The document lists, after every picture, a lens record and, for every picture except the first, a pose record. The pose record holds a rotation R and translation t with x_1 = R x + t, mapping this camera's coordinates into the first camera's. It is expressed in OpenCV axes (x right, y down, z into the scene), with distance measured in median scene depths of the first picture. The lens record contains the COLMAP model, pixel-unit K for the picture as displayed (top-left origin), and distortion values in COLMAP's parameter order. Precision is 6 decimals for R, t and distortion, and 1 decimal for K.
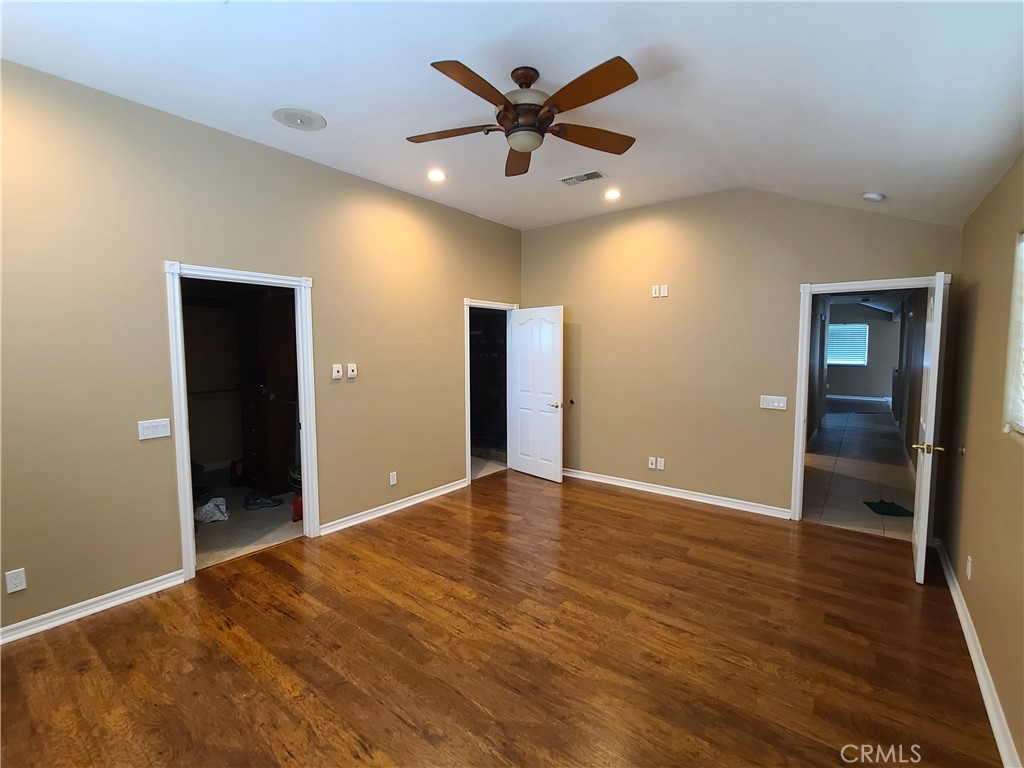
lens RADIAL K [[459.1, 0, 513.5], [0, 459.1, 378.2], [0, 0, 1]] dist [0.001487, -0.002856]
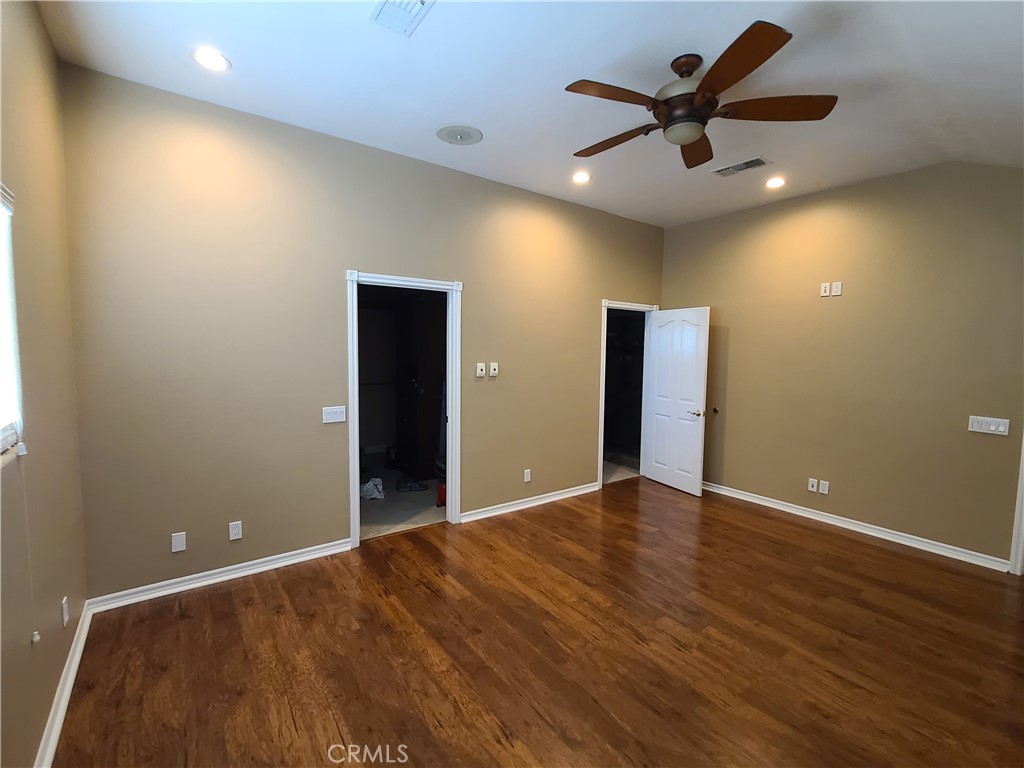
lens RADIAL K [[459.1, 0, 513.5], [0, 459.1, 378.2], [0, 0, 1]] dist [0.001487, -0.002856]
pose [[0.962629, 0.036399, -0.268366, -0.033224], [-0.036952, 0.999313, 0.002995, -0.001956], [0.268290, 0.007034, 0.963312, -0.000213]]
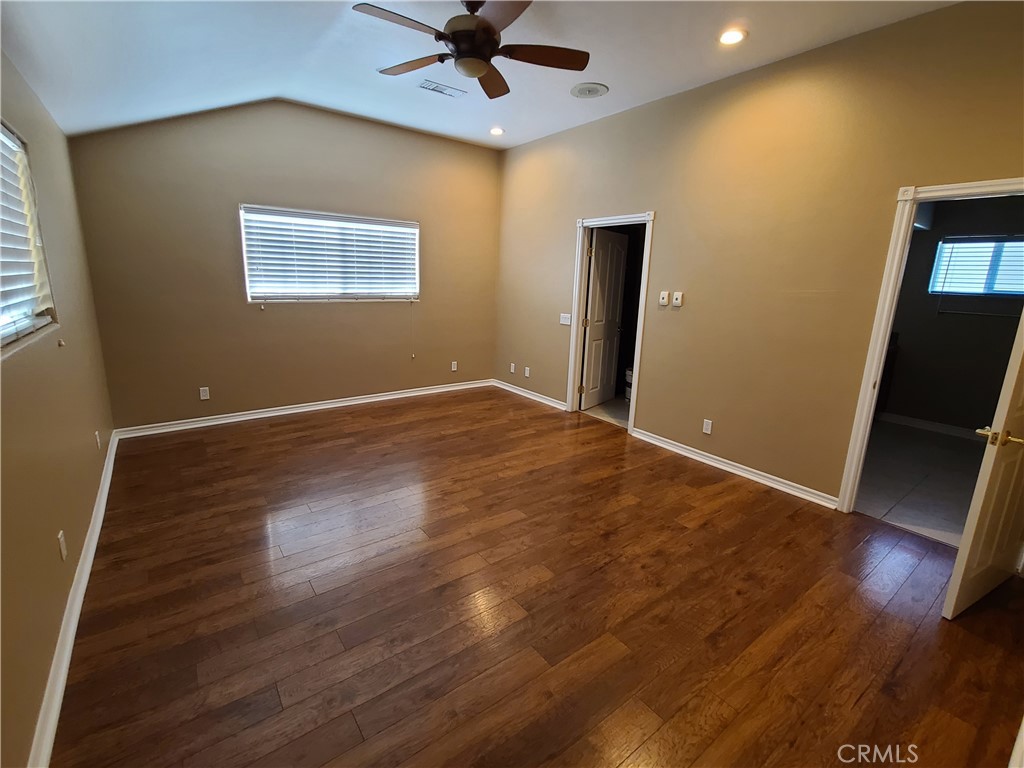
lens RADIAL K [[459.1, 0, 513.5], [0, 459.1, 378.2], [0, 0, 1]] dist [0.001487, -0.002856]
pose [[-0.263324, 0.203228, -0.943058, 0.925728], [-0.099621, 0.966604, 0.236119, -0.064029], [0.959550, 0.156125, -0.234284, 1.171234]]
